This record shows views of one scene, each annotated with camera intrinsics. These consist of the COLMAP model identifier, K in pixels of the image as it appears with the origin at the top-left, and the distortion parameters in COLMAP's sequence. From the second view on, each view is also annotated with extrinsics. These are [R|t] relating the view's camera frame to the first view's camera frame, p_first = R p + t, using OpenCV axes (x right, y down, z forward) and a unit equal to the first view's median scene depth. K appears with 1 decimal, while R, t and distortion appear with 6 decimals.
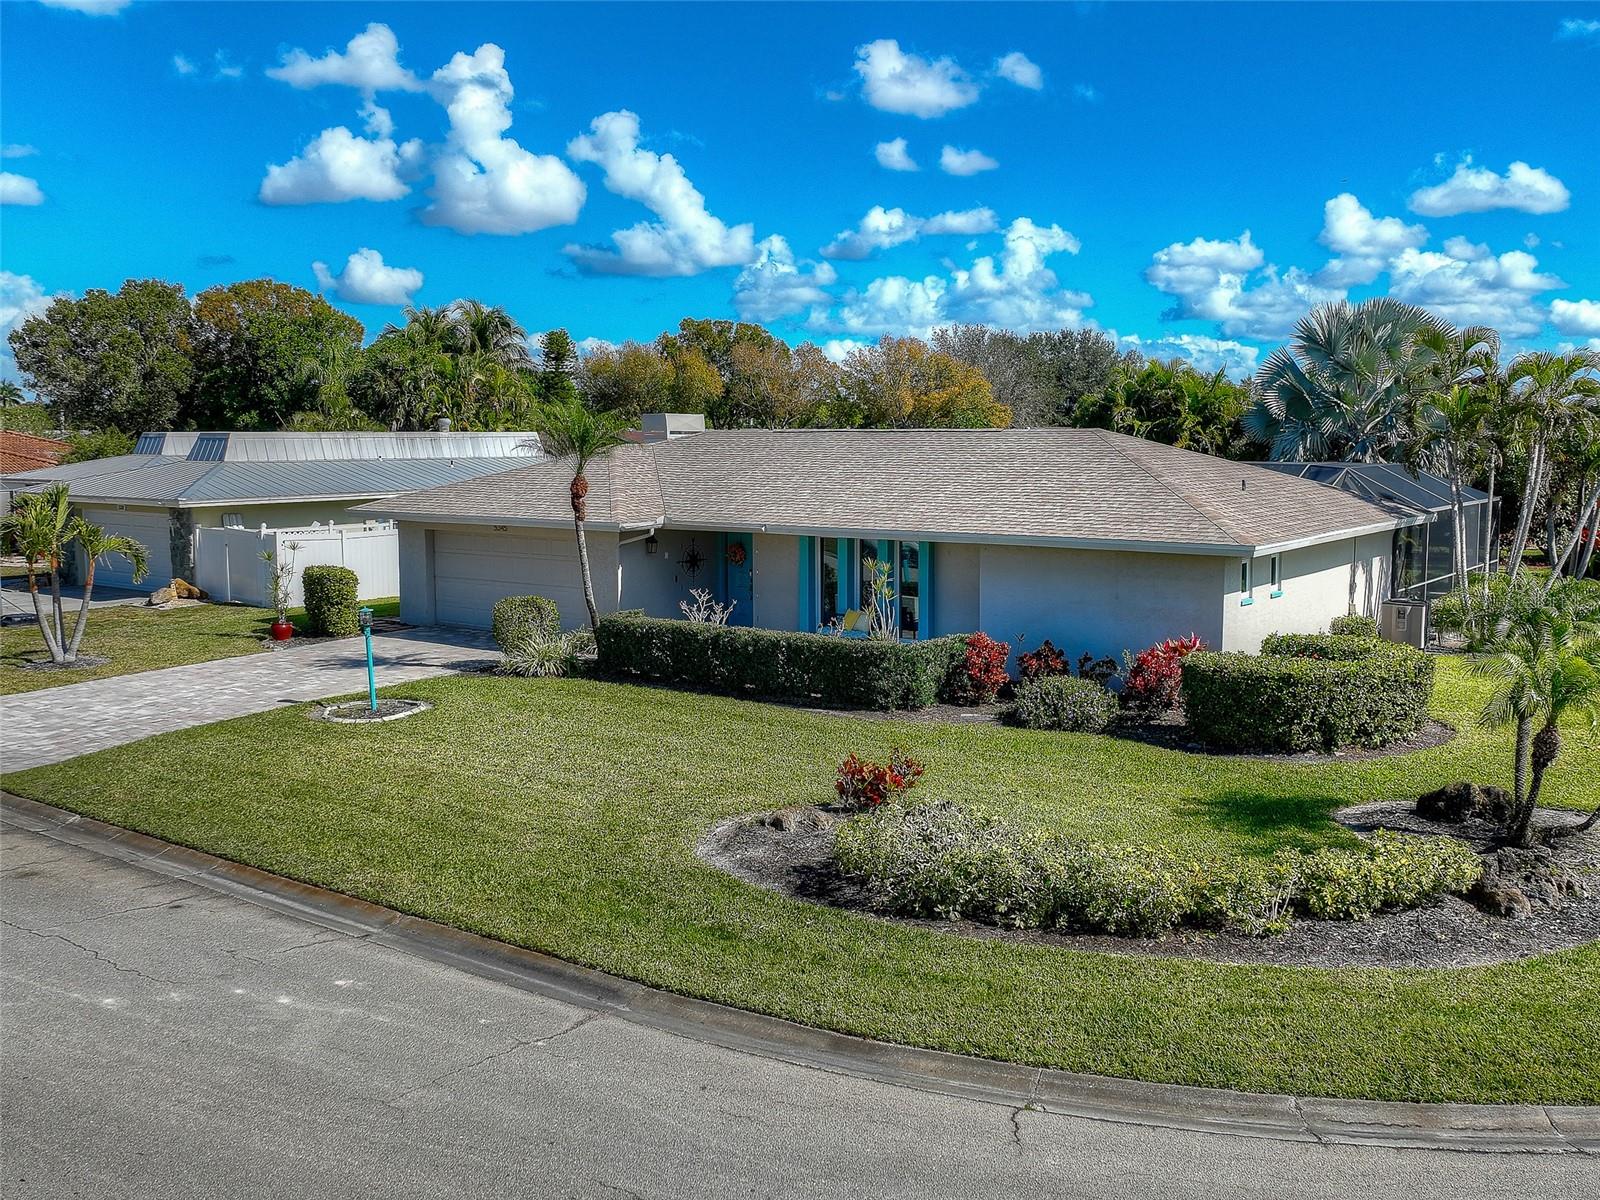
lens RADIAL K [[1484.3, 0, 800.0], [0, 1484.3, 600.0], [0, 0, 1]] dist [0.010737, 0.006791]
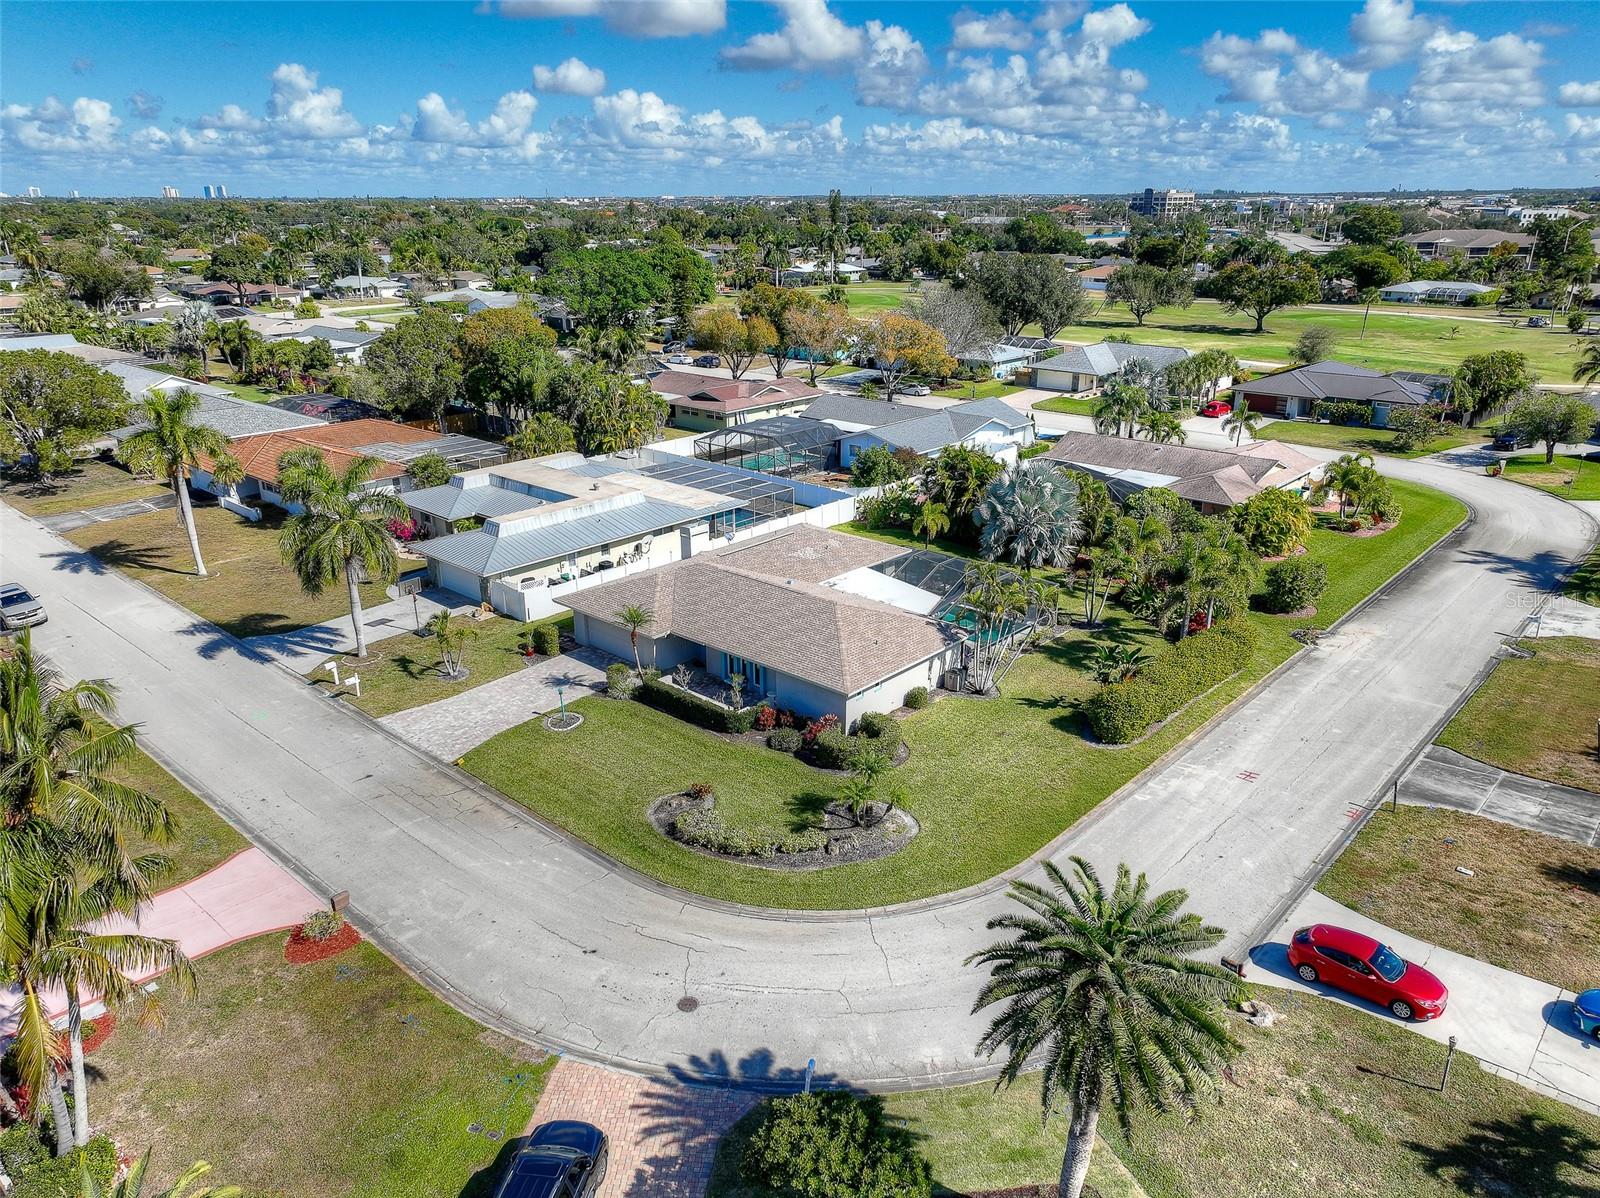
lens RADIAL K [[1120.8, 0, 808.5], [0, 1120.8, 596.6], [0, 0, 1]] dist [0.000295, 0.021656]
pose [[0.996812, 0.035385, -0.071504, 0.507934], [-0.018098, 0.973186, 0.229305, -0.997869], [0.077700, -0.227280, 0.970725, -1.563275]]
